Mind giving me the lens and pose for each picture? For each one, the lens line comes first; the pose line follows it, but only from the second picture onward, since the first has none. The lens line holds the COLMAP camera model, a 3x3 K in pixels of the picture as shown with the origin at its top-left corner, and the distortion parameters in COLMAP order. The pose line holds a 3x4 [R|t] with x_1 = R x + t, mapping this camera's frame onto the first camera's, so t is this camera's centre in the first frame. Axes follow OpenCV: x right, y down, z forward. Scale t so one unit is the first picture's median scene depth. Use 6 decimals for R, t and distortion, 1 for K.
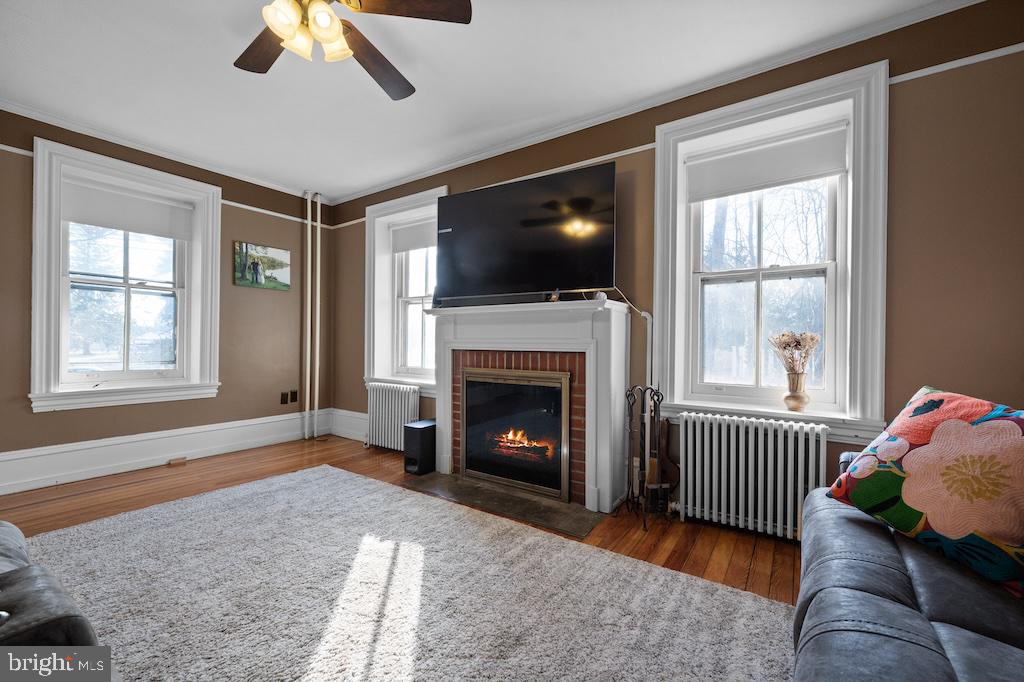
lens RADIAL K [[412.2, 0, 497.4], [0, 412.2, 329.6], [0, 0, 1]] dist [-0.001945, 0.000142]
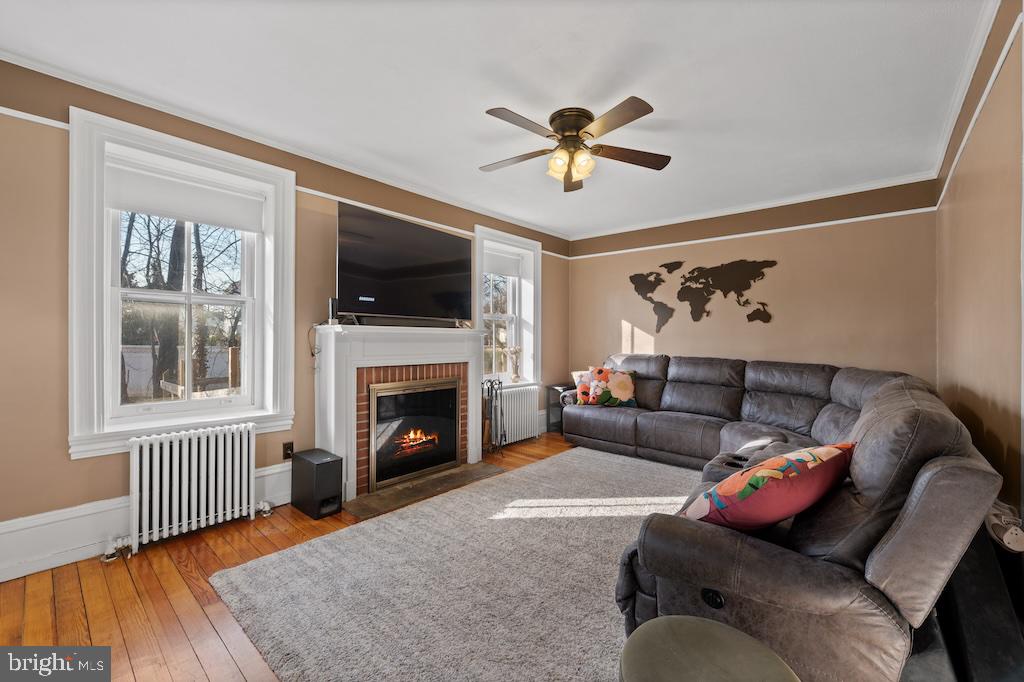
lens RADIAL K [[412.2, 0, 507.2], [0, 412.2, 338.7], [0, 0, 1]] dist [-0.001945, 0.000142]
pose [[0.129799, 0.009451, 0.991495, -1.153544], [-0.014816, 0.999861, -0.007591, -0.018848], [-0.991430, -0.013705, 0.129921, 0.605545]]
